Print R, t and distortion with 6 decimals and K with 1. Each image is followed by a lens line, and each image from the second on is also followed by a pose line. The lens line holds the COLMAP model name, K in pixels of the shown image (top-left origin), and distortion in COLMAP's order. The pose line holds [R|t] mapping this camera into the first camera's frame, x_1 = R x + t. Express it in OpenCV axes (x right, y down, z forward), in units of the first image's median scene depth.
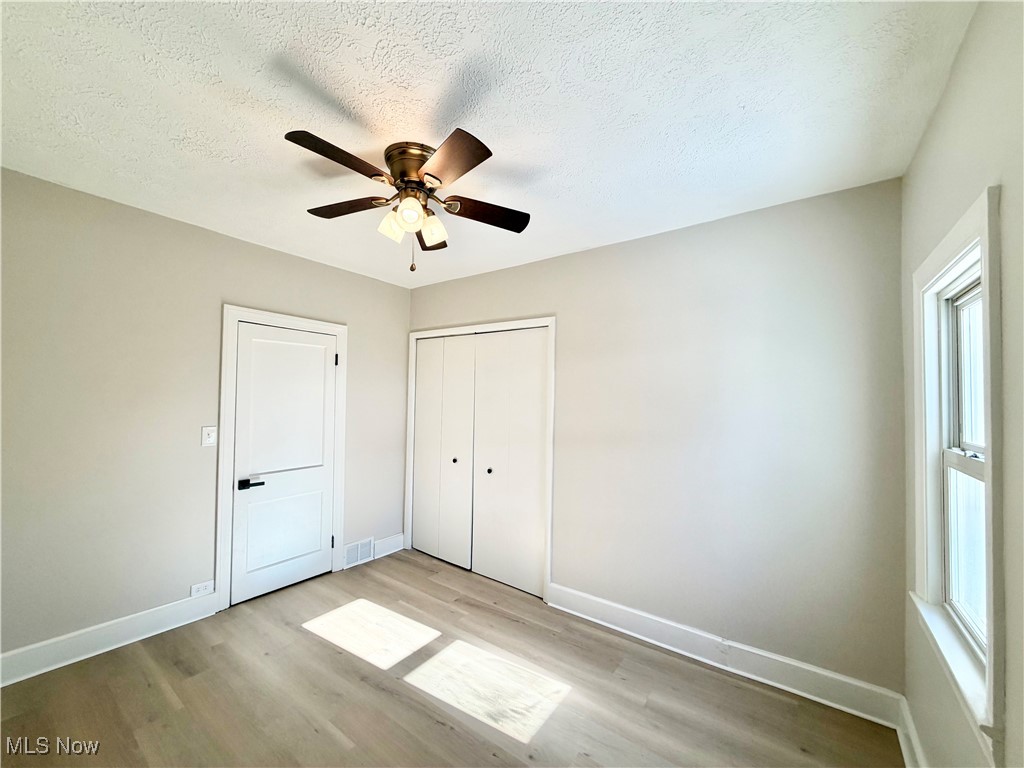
lens RADIAL K [[407.5, 0, 512.0], [0, 407.5, 384.0], [0, 0, 1]] dist [0.001098, 0.000248]
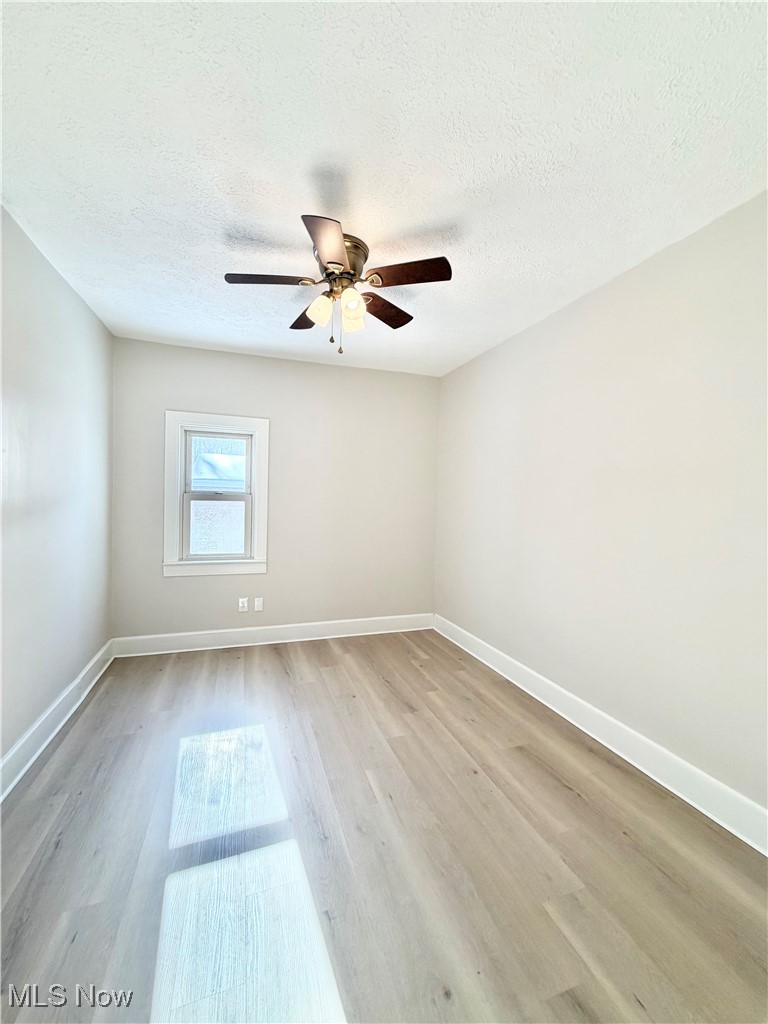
lens RADIAL K [[407.5, 0, 384.0], [0, 407.5, 512.0], [0, 0, 1]] dist [0.001098, 0.000248]
pose [[-0.815564, -0.057232, 0.575830, -0.876941], [-0.050977, 0.998334, 0.027025, 0.110446], [-0.576417, -0.007314, -0.817123, 1.604123]]
